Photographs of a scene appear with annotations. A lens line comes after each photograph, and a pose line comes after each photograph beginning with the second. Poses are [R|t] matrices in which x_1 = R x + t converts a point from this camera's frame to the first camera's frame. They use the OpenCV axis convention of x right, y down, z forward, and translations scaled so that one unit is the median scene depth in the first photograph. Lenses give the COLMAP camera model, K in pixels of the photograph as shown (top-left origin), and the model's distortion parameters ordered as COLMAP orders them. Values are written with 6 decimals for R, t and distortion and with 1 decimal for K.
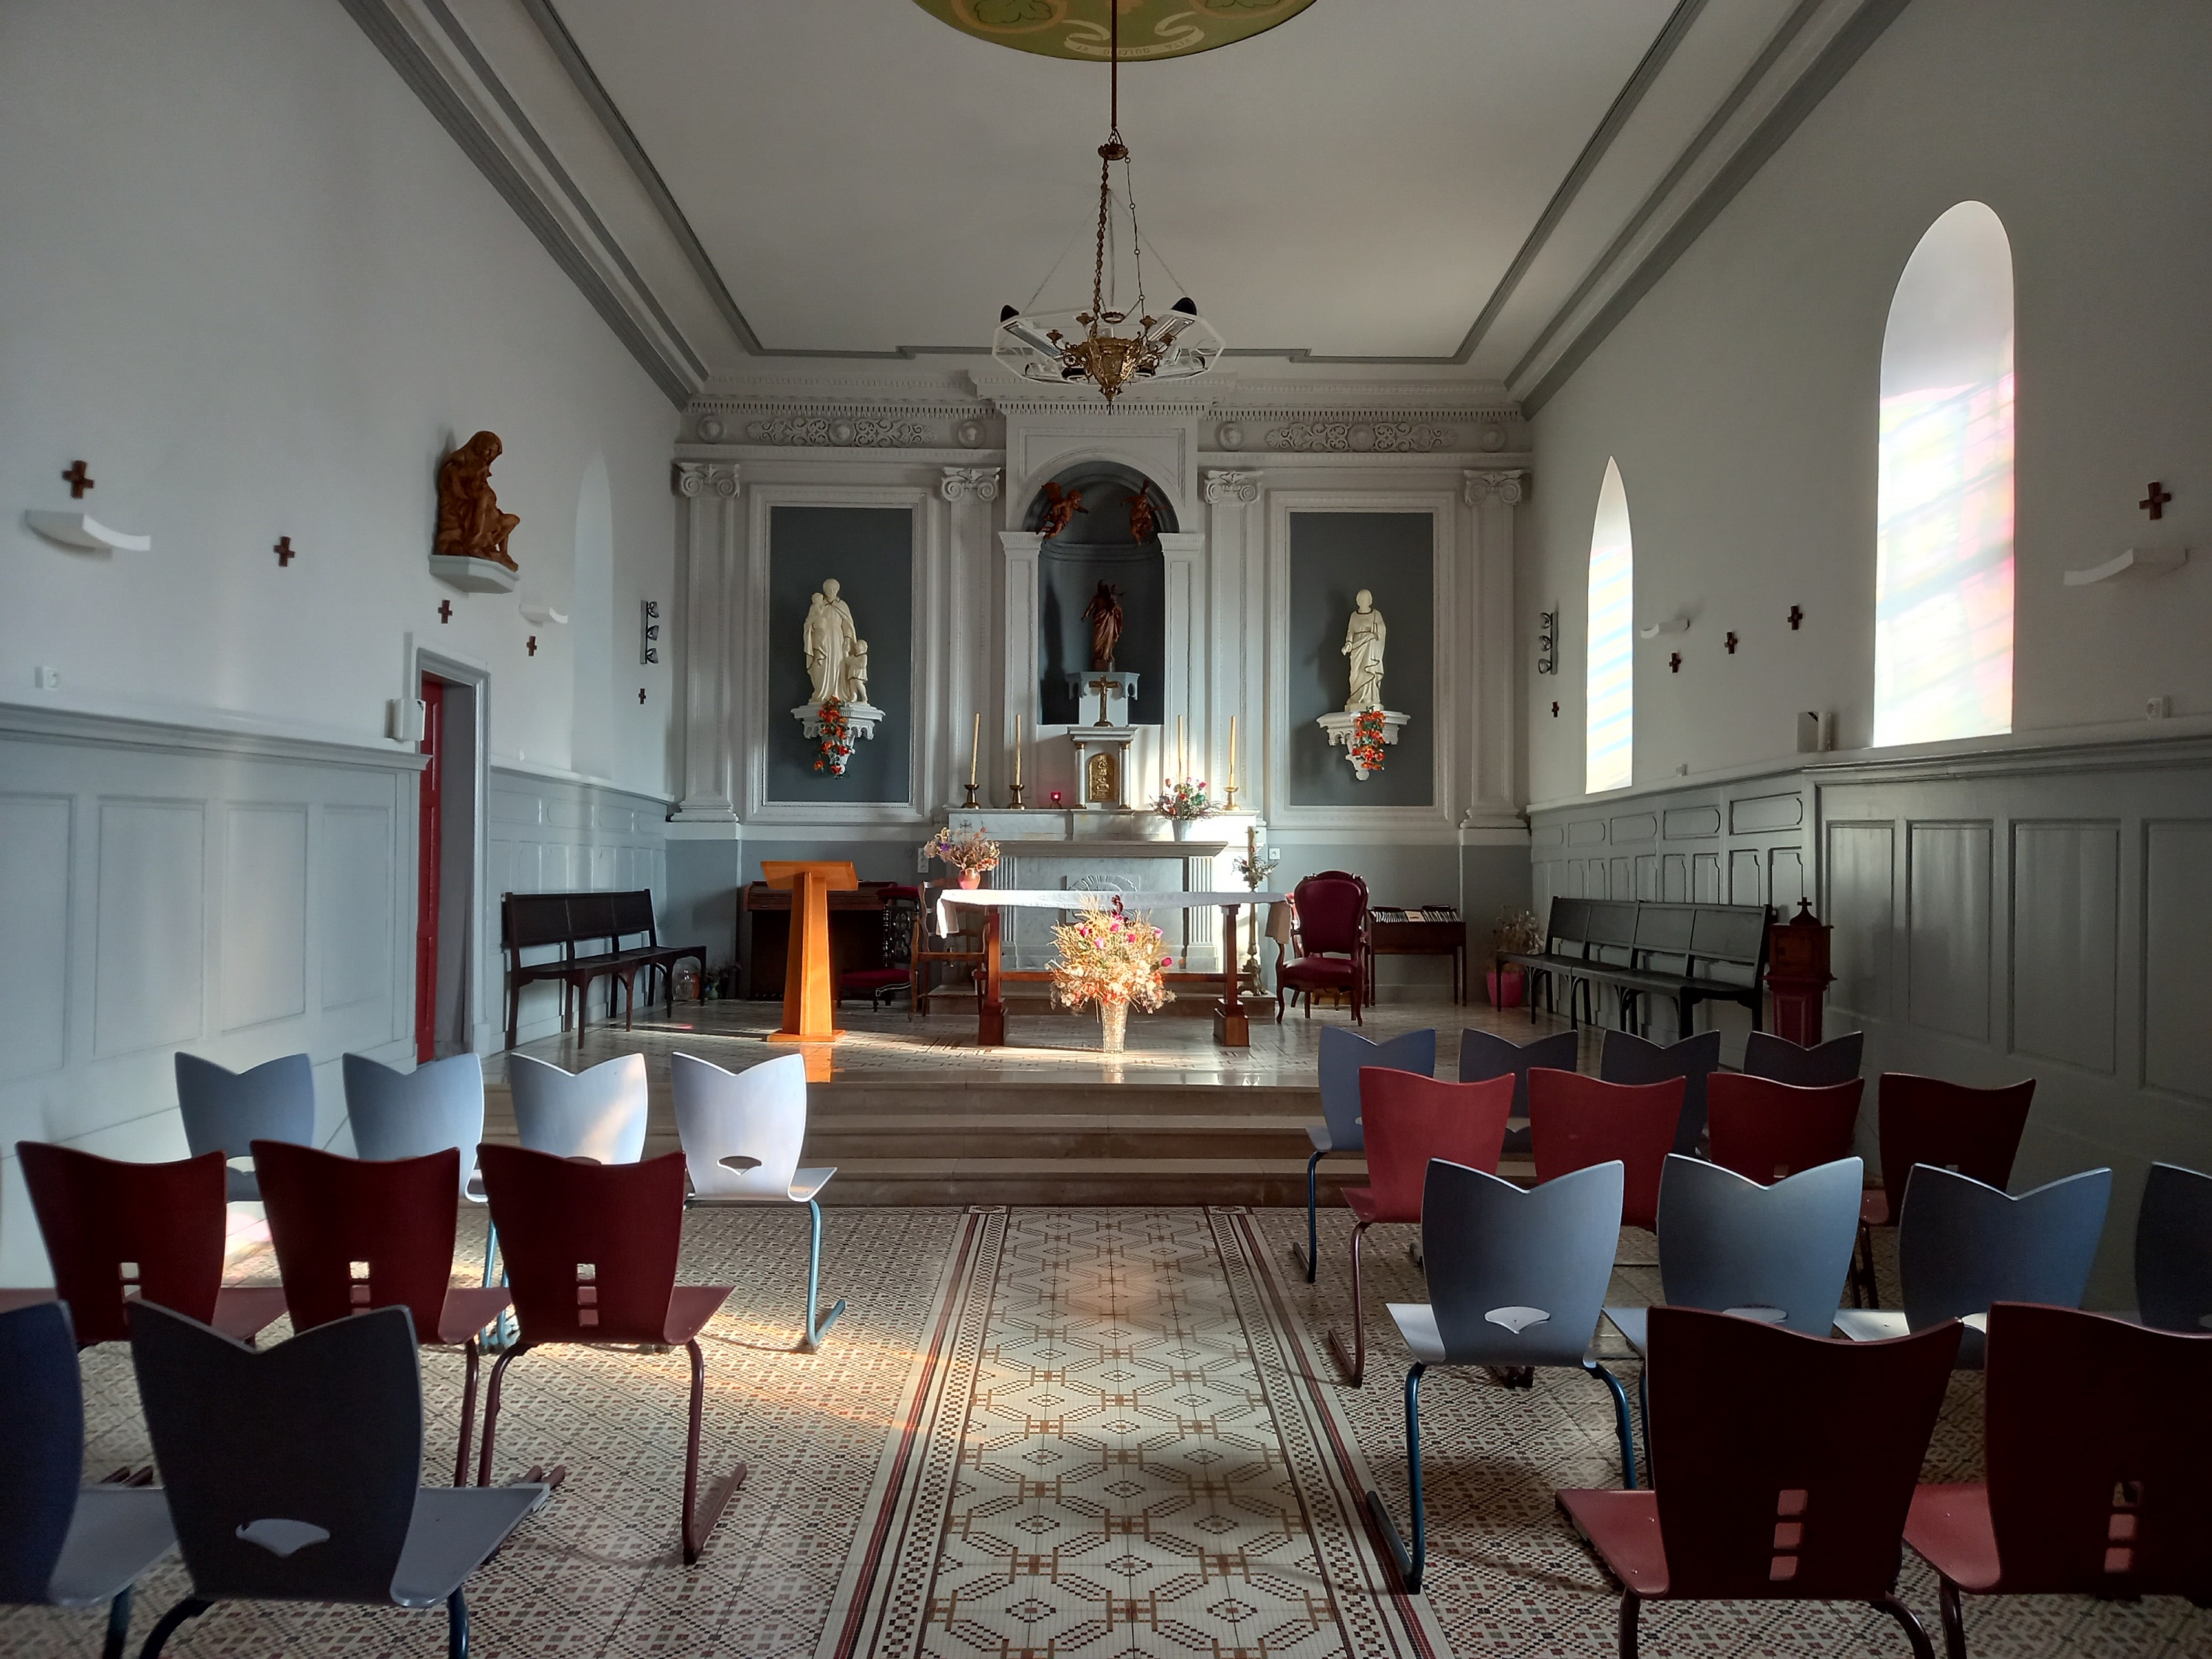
lens RADIAL K [[1590.9, 0, 1106.0], [0, 1590.9, 829.5], [0, 0, 1]] dist [0.040638, -0.094417]
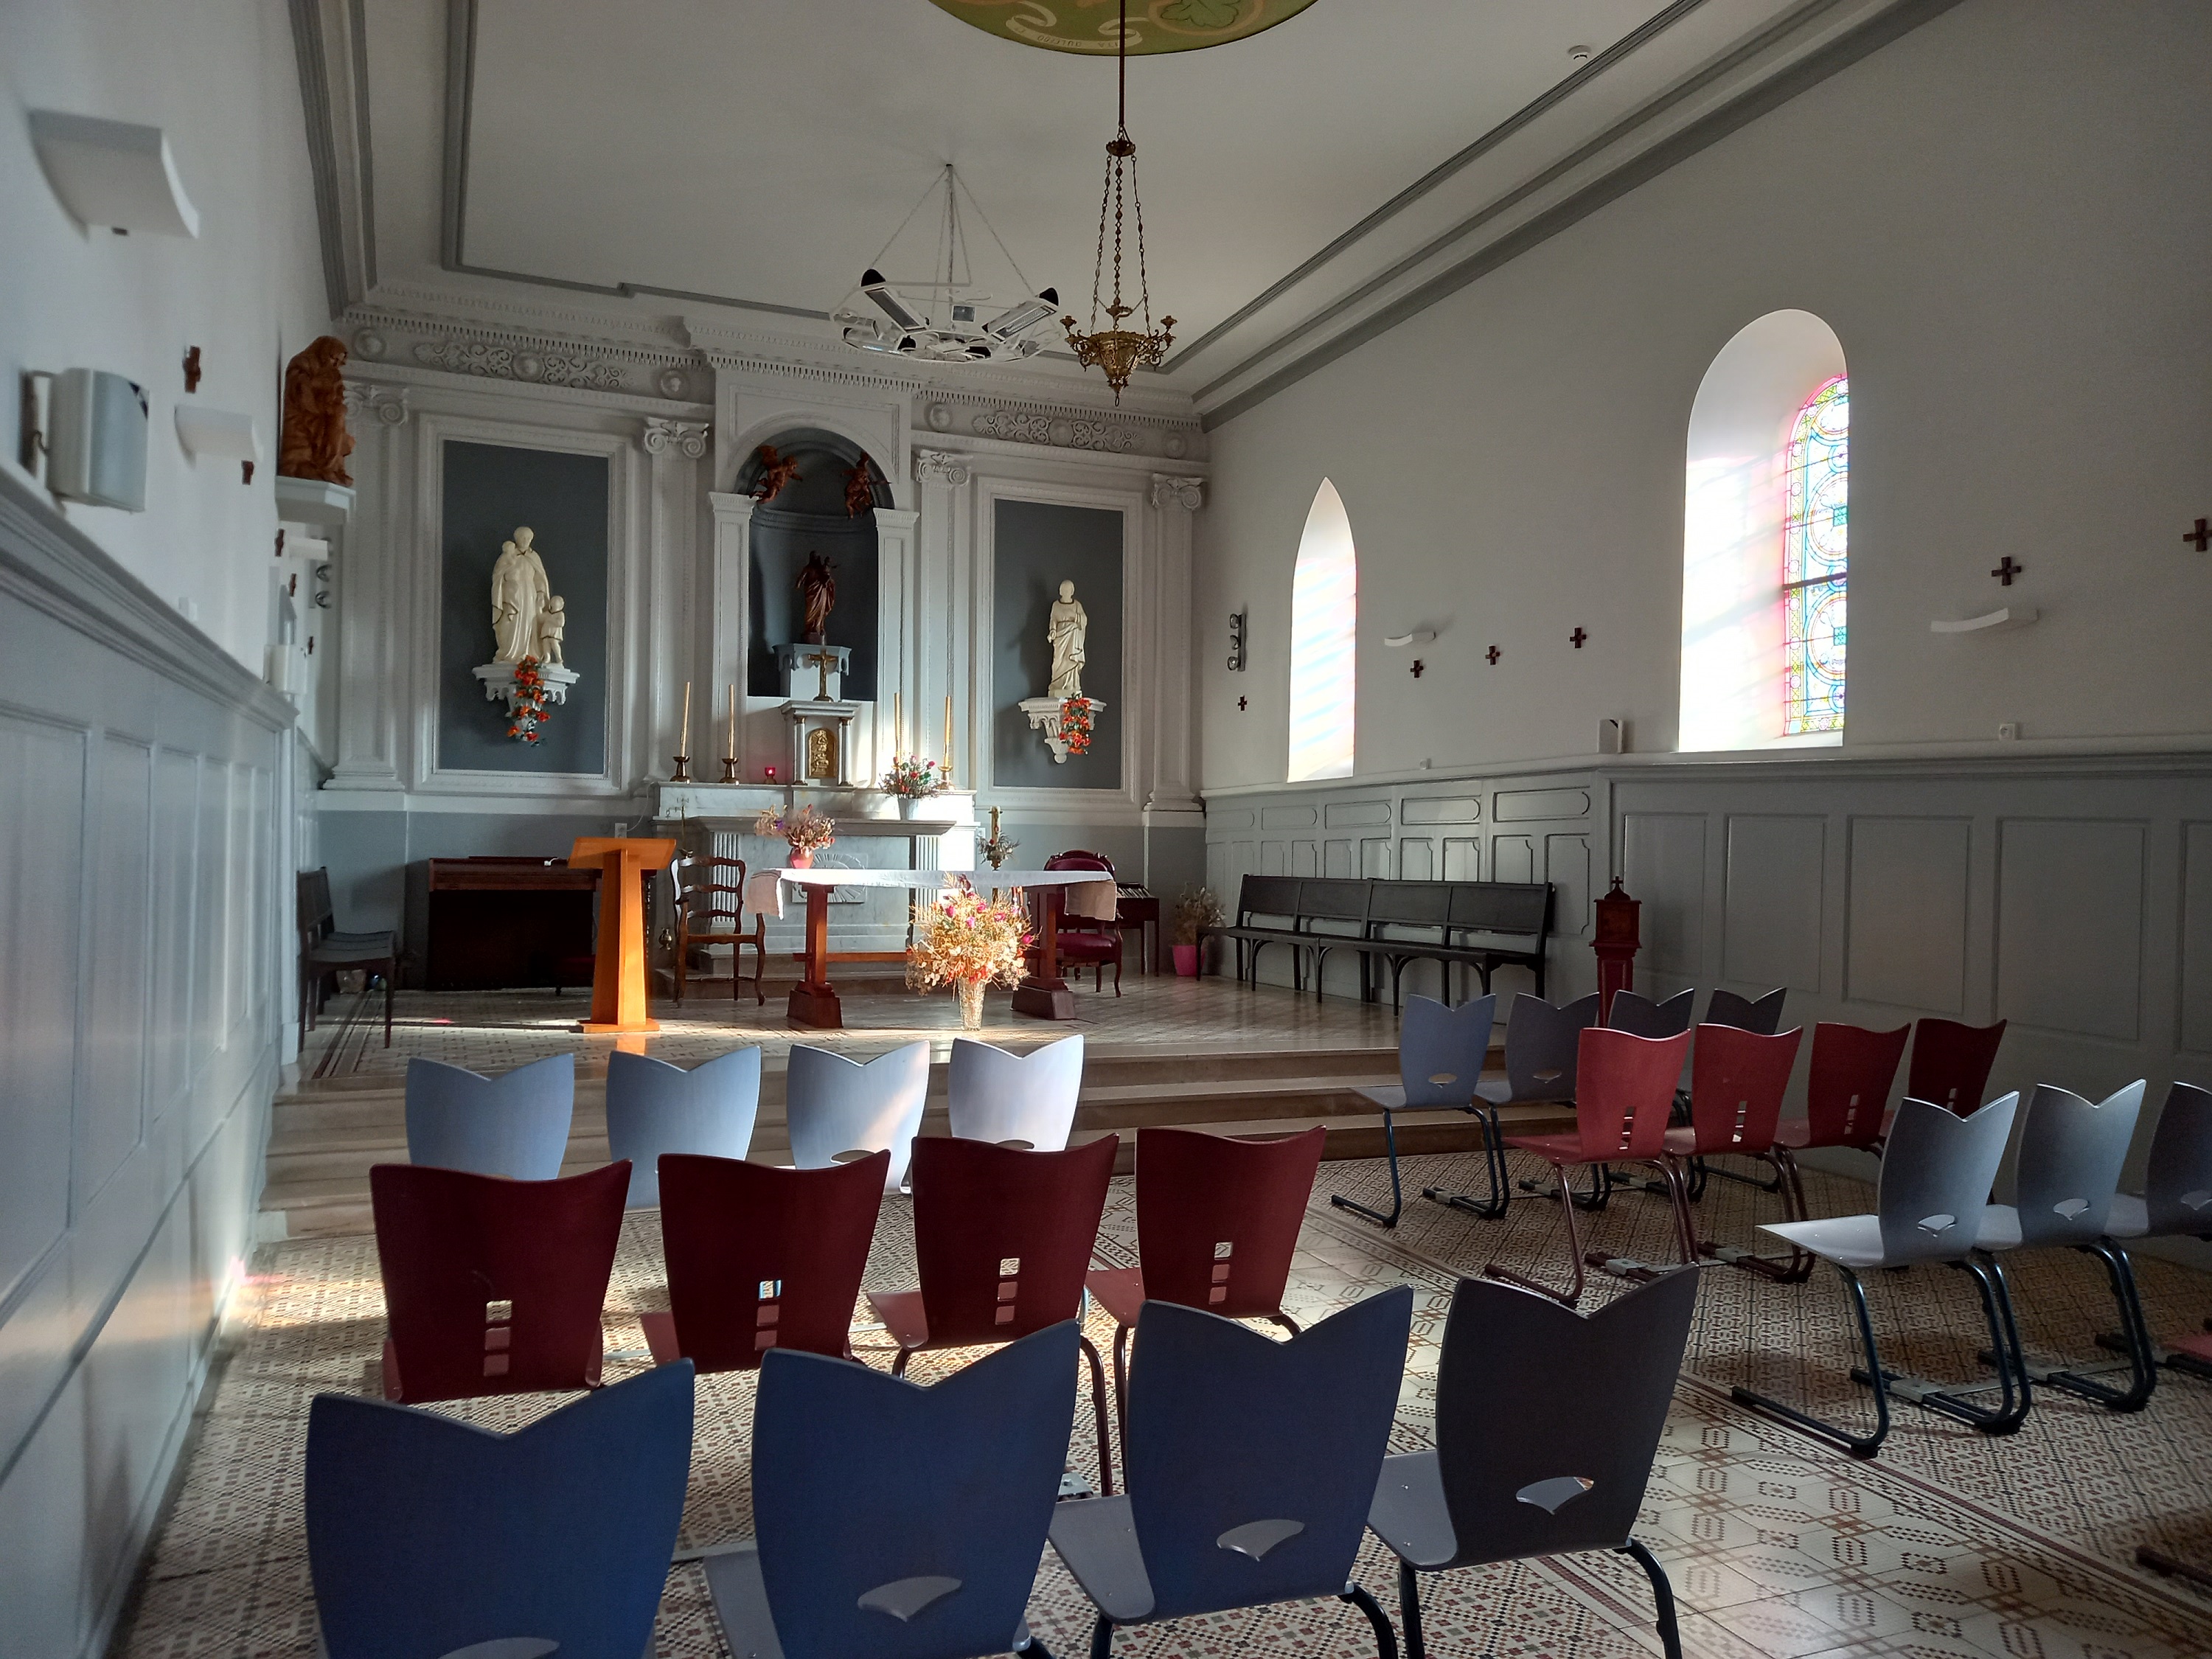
lens RADIAL K [[1590.0, 0, 1106.0], [0, 1590.0, 829.5], [0, 0, 1]] dist [0.052526, -0.095681]
pose [[0.926856, 0.010309, 0.375276, -0.203691], [-0.015757, 0.999810, 0.011451, 0.000152], [-0.375086, -0.016526, 0.926843, 0.024385]]
